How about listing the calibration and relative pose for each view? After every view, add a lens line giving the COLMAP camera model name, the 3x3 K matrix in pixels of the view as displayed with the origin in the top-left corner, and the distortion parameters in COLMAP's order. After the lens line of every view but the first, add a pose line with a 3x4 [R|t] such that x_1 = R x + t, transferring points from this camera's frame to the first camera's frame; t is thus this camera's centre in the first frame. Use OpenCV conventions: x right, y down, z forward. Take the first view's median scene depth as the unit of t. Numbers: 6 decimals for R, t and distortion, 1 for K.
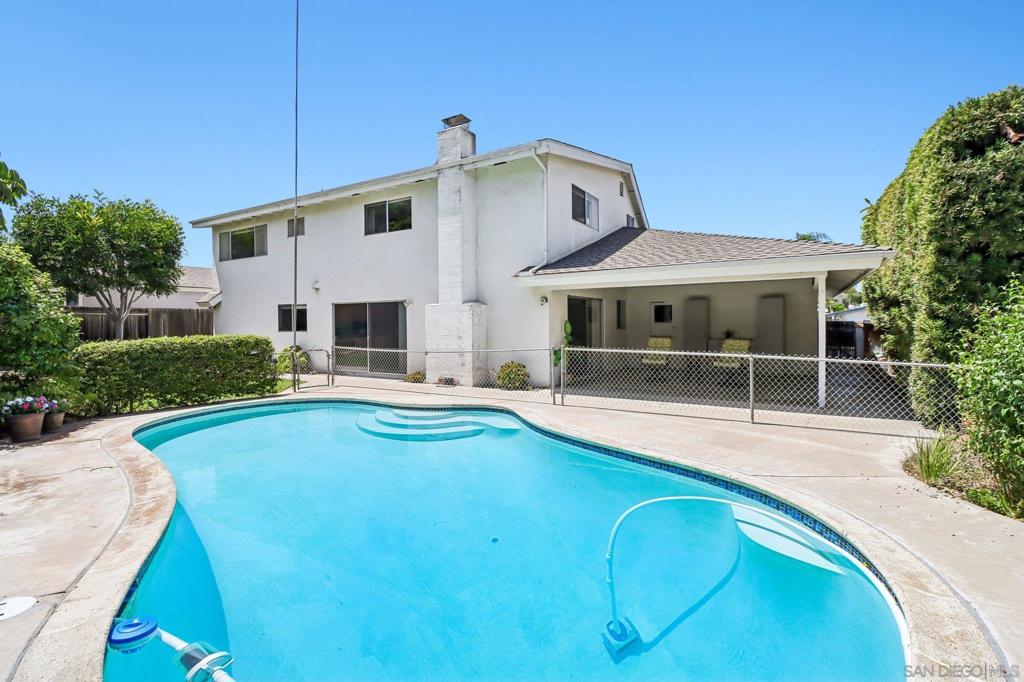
lens RADIAL K [[480.9, 0, 513.2], [0, 480.9, 334.3], [0, 0, 1]] dist [-0.012359, -0.002004]
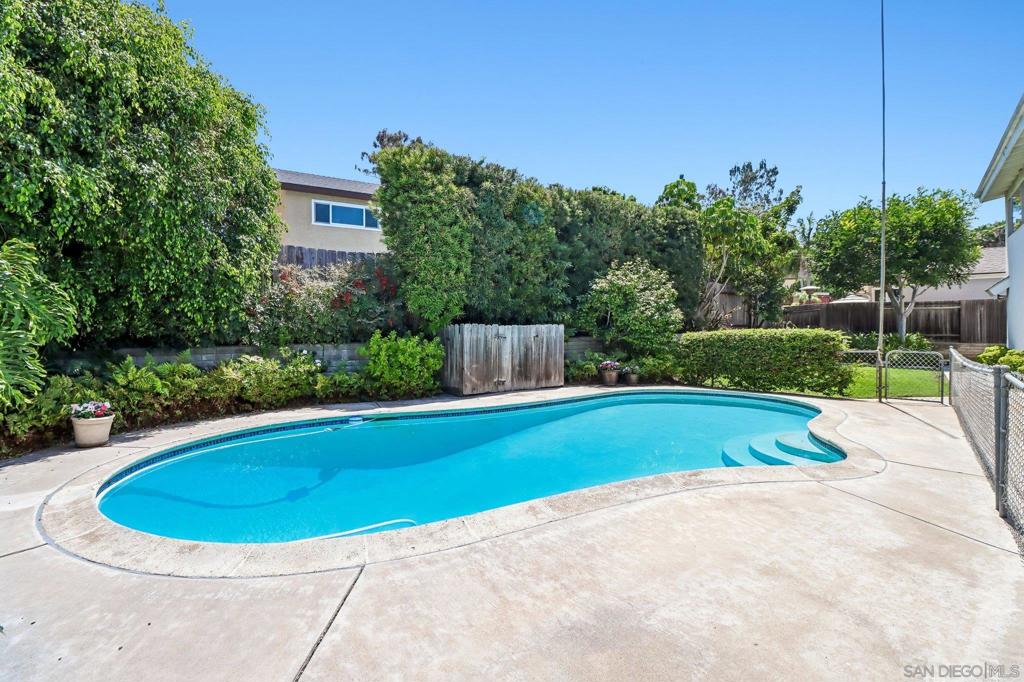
lens RADIAL K [[480.9, 0, 512.0], [0, 480.9, 326.4], [0, 0, 1]] dist [-0.012359, -0.002004]
pose [[-0.144761, 0.008474, -0.989430, 0.336219], [-0.014575, 0.999837, 0.010695, -0.004072], [0.989359, 0.015969, -0.144614, 0.396499]]
